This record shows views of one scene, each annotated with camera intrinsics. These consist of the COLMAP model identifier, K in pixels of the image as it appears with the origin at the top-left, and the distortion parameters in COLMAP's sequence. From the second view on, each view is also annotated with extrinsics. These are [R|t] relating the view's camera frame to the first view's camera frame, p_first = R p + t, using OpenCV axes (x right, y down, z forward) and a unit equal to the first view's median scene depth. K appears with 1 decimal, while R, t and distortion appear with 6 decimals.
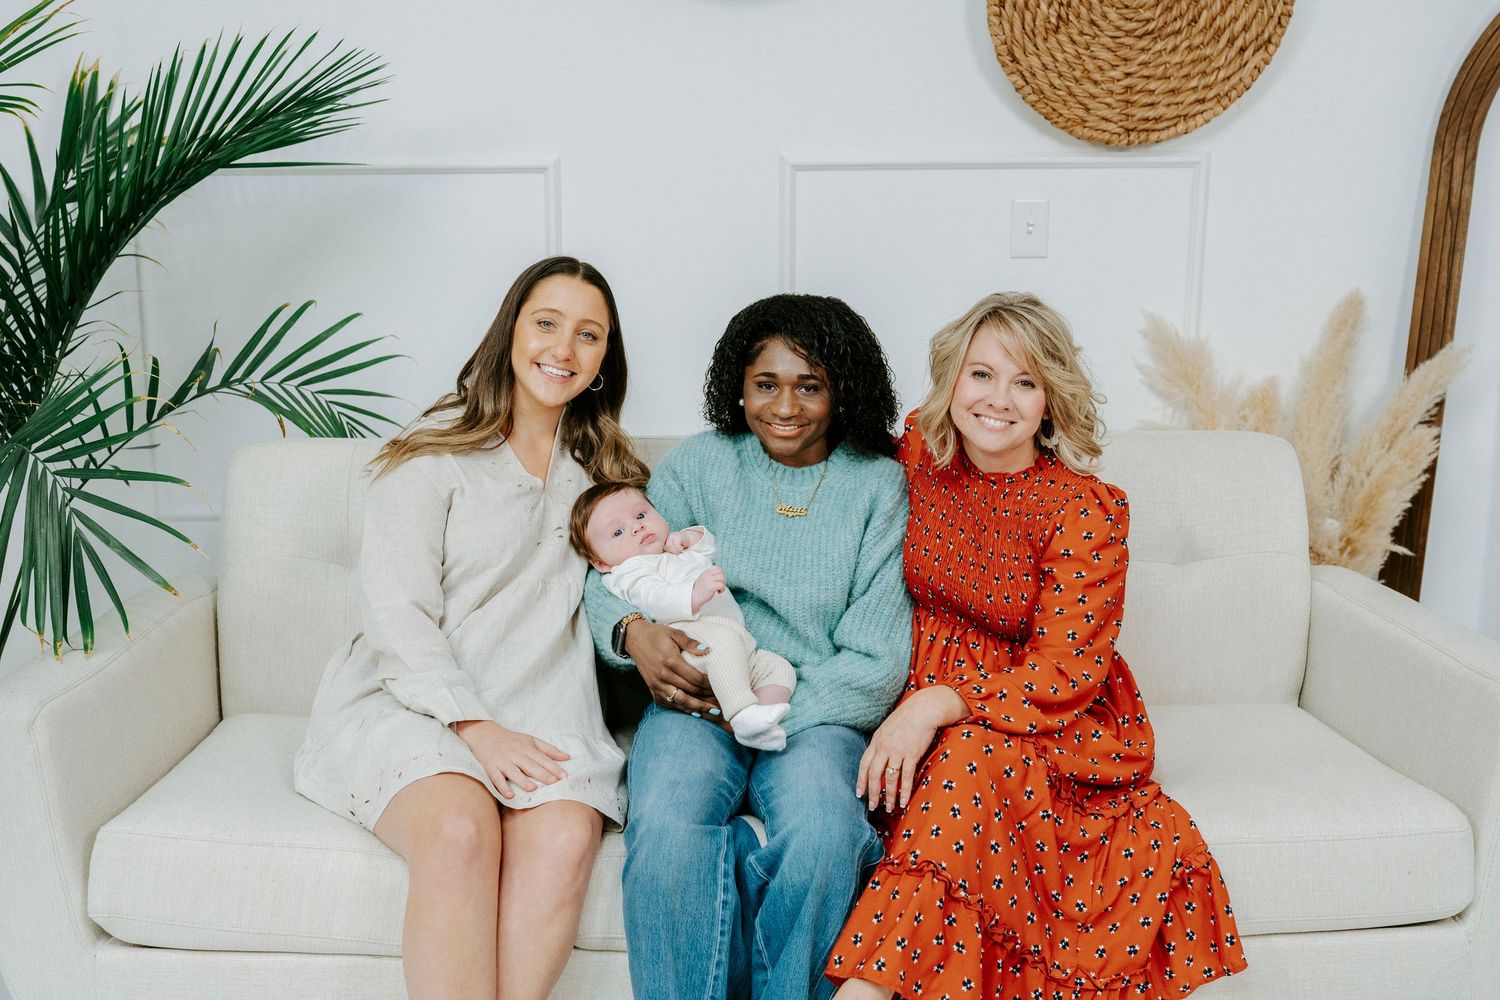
lens RADIAL K [[1527.5, 0, 724.9], [0, 1527.5, 508.0], [0, 0, 1]] dist [-0.000317, 0.012681]
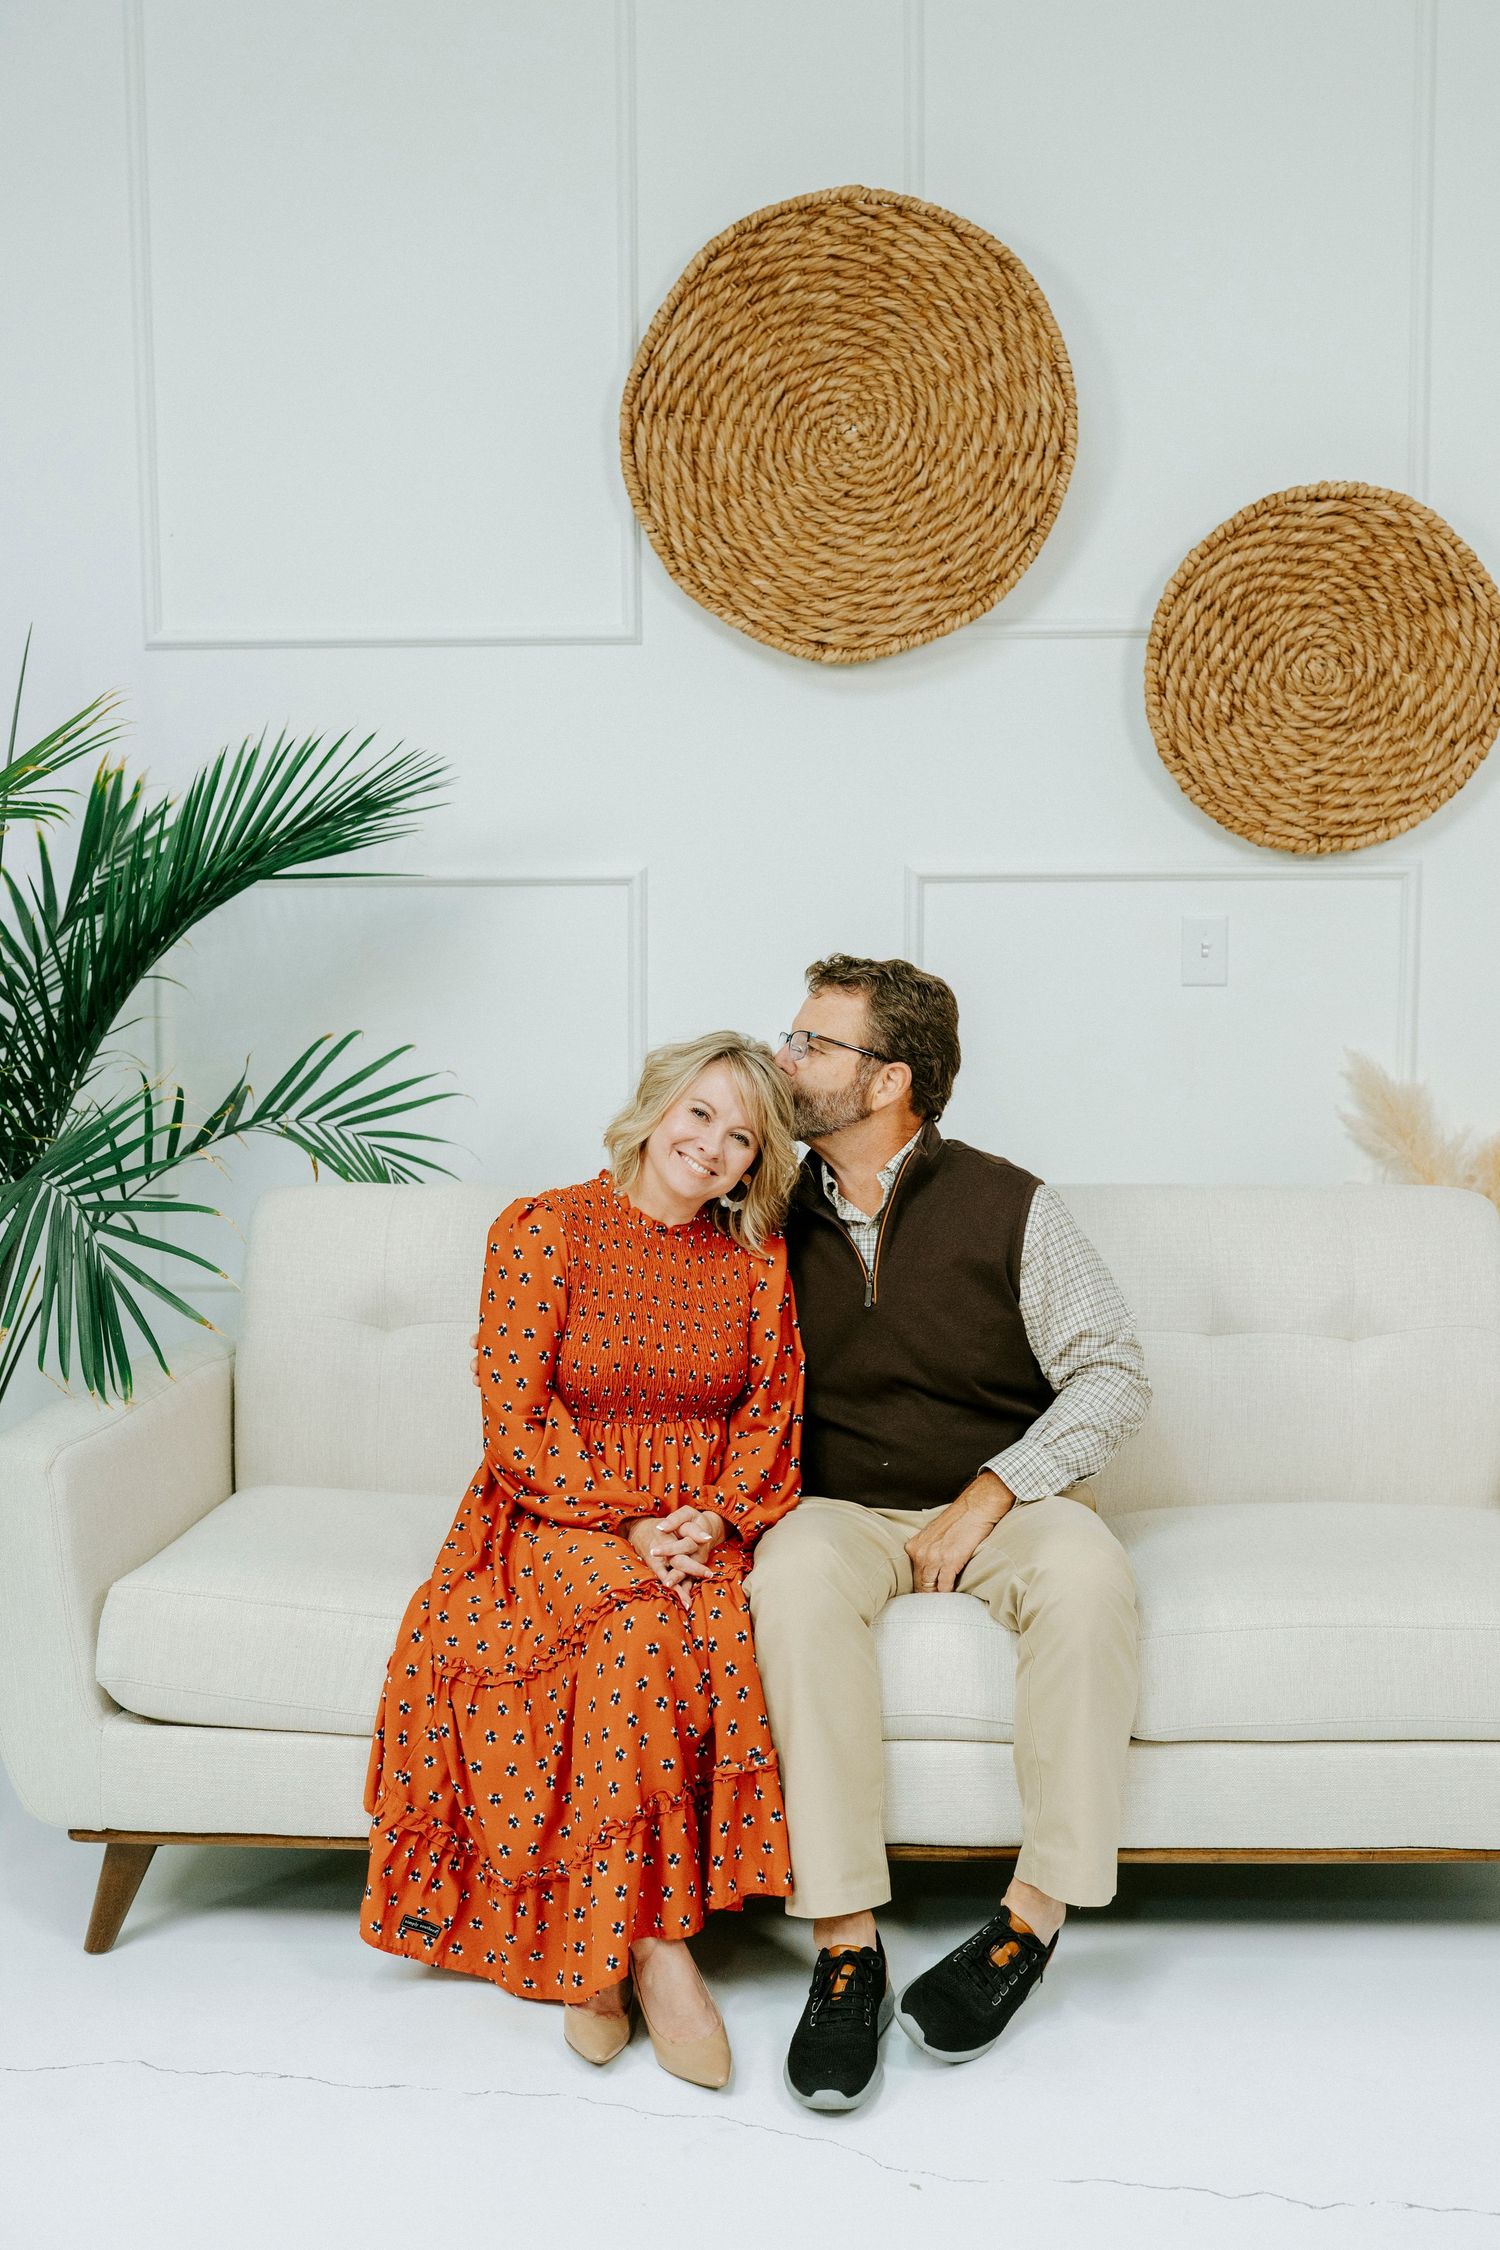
lens RADIAL K [[2223.8, 0, 779.2], [0, 2223.8, 1103.8], [0, 0, 1]] dist [0.011277, 0.011249]
pose [[0.997816, 0.007606, -0.065614, 0.049542], [-0.015097, 0.993316, -0.114438, 0.044503], [0.064305, 0.115179, 0.991261, -0.219287]]
